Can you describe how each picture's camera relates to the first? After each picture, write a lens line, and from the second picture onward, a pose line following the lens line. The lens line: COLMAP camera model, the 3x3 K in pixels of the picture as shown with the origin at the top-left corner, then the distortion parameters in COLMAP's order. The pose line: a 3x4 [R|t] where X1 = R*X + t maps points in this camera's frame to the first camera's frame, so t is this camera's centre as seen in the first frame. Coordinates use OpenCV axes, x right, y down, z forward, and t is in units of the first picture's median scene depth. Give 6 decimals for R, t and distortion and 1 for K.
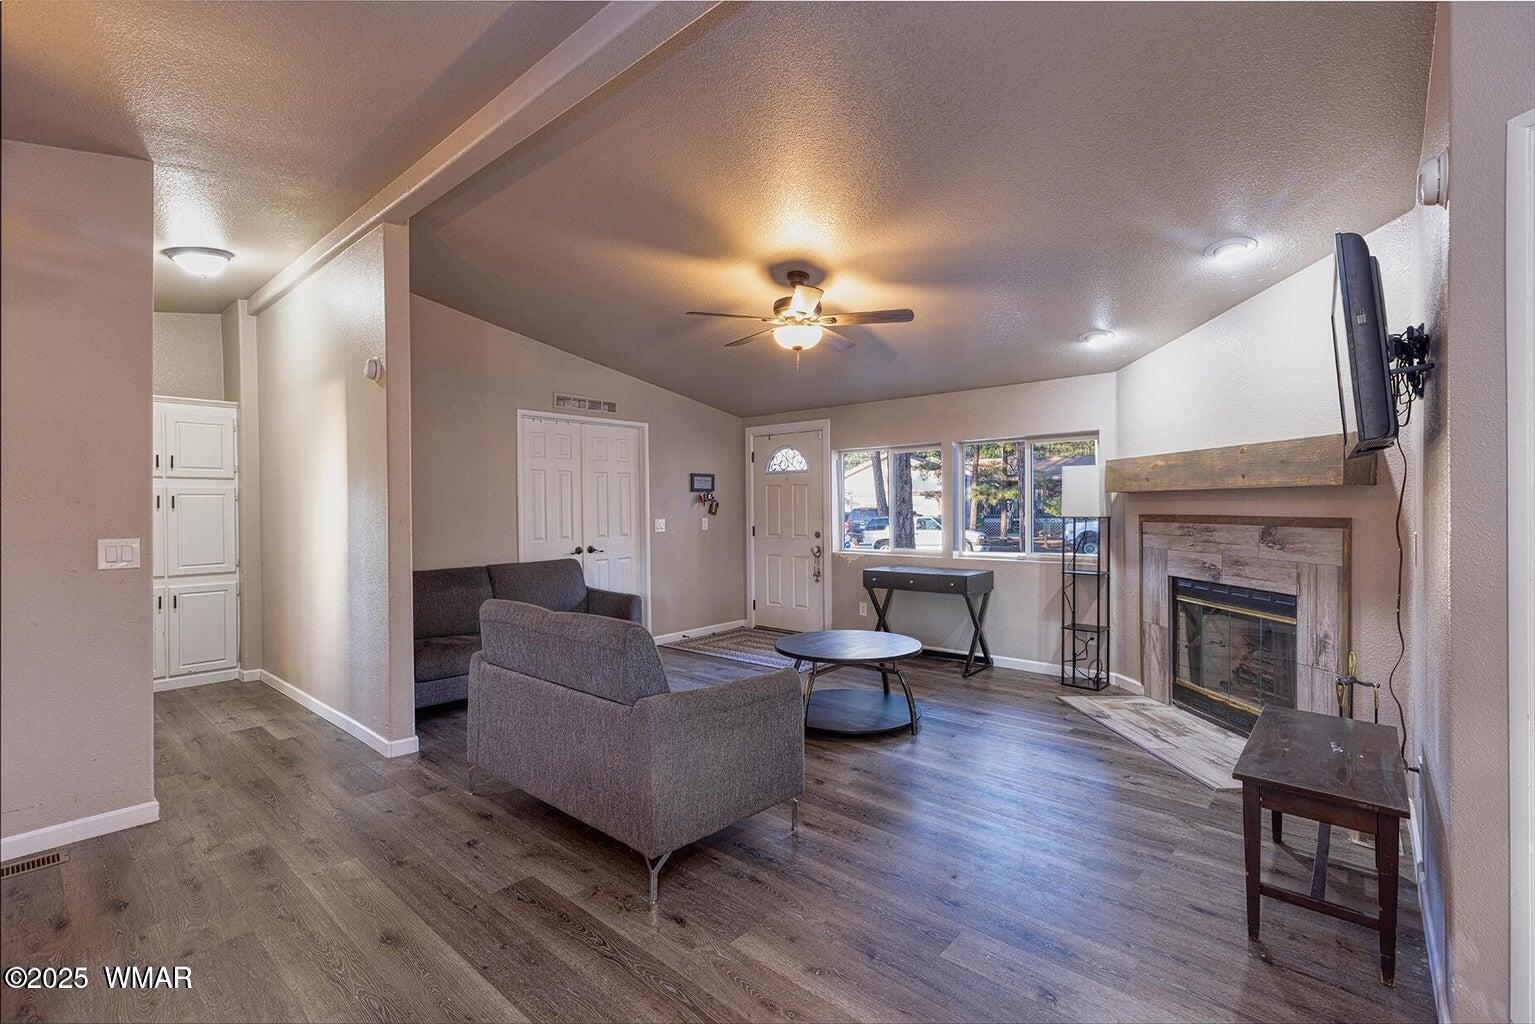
lens RADIAL K [[684.6, 0, 761.0], [0, 684.6, 508.7], [0, 0, 1]] dist [0.006812, 0.000270]
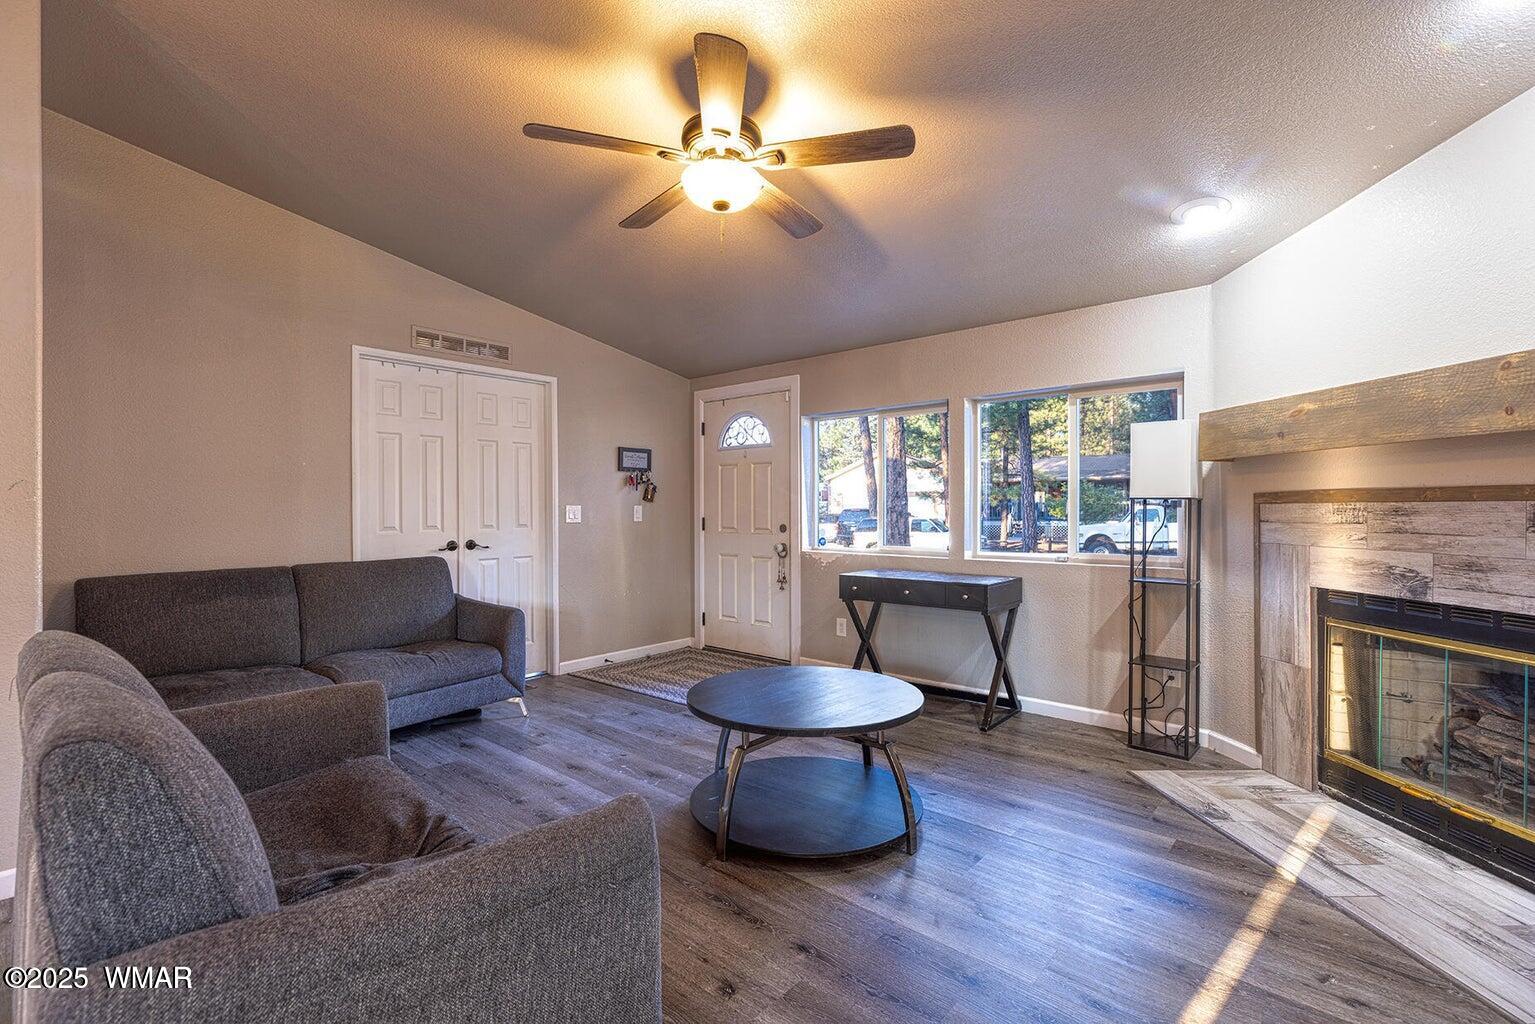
lens RADIAL K [[695.0, 0, 752.4], [0, 695.0, 510.3], [0, 0, 1]] dist [0.007895, 0.000311]
pose [[0.999978, 0.006616, -0.000530, 0.065406], [-0.006617, 0.999975, -0.002551, 0.027327], [0.000514, 0.002554, 0.999997, 0.306068]]
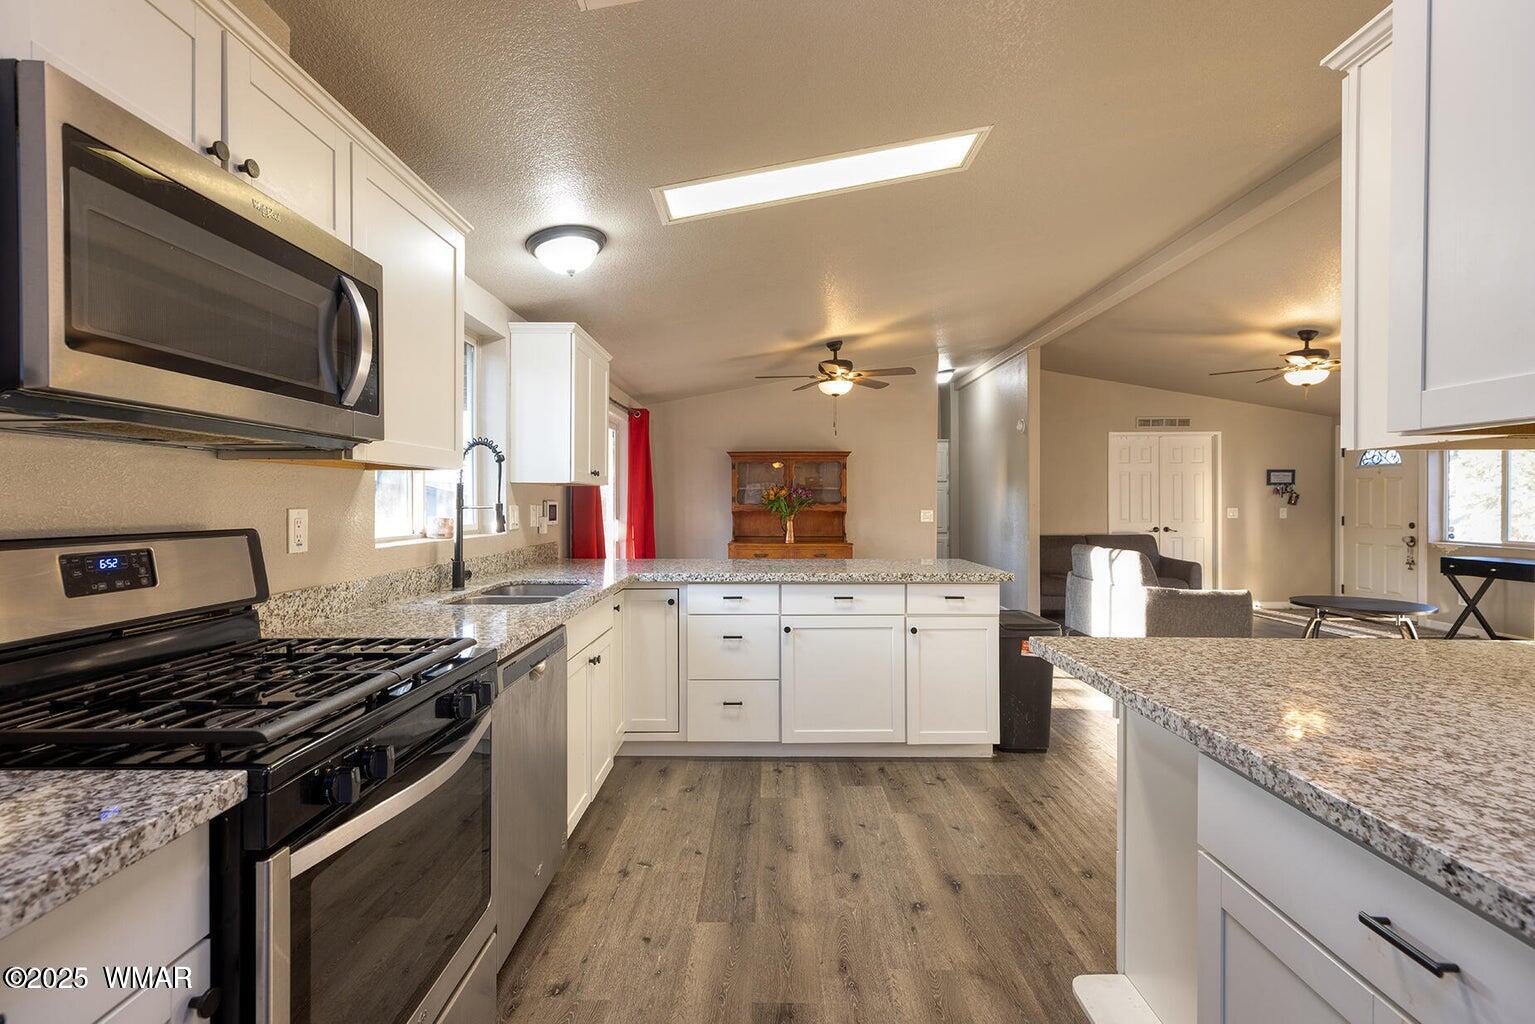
lens RADIAL K [[684.6, 0, 761.0], [0, 684.6, 508.7], [0, 0, 1]] dist [0.006812, 0.000270]
pose [[0.652252, 0.015606, -0.757841, 0.311317], [-0.006872, 0.999869, 0.014676, 0.005586], [0.757971, -0.004364, 0.652274, -0.598861]]
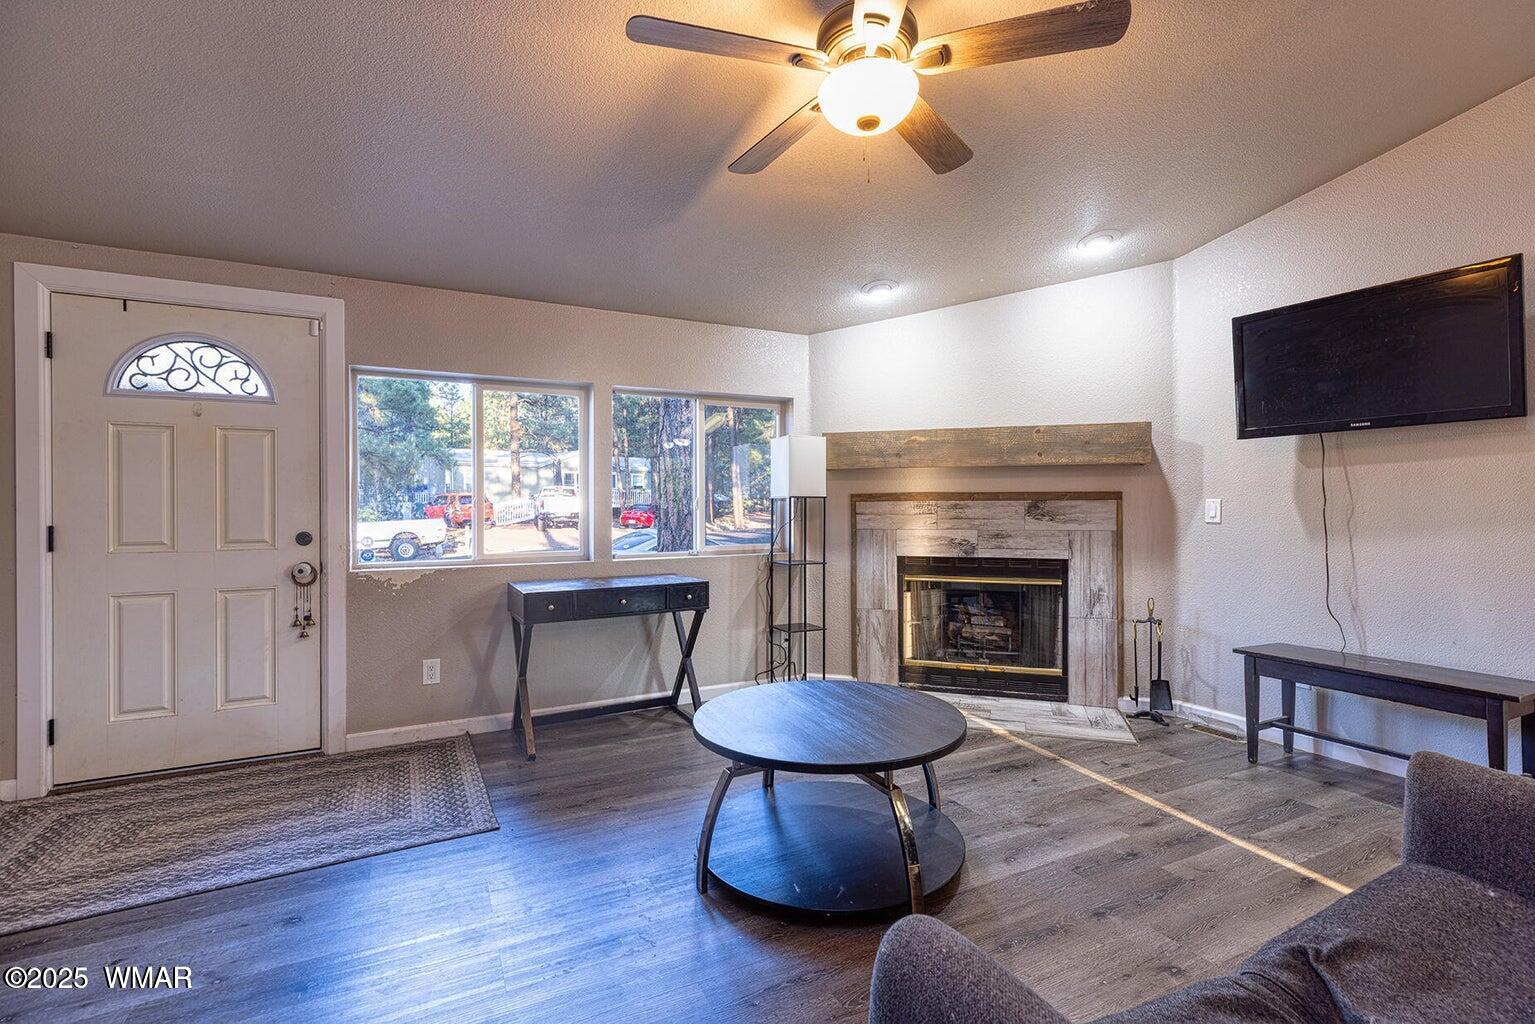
lens RADIAL K [[705.4, 0, 771.7], [0, 705.4, 508.5], [0, 0, 1]] dist [0.009561, 0.000030]
pose [[0.355805, 0.001007, 0.934560, -0.348193], [0.005587, 0.999979, -0.003205, 0.027974], [-0.934543, 0.006362, 0.355792, 0.703694]]
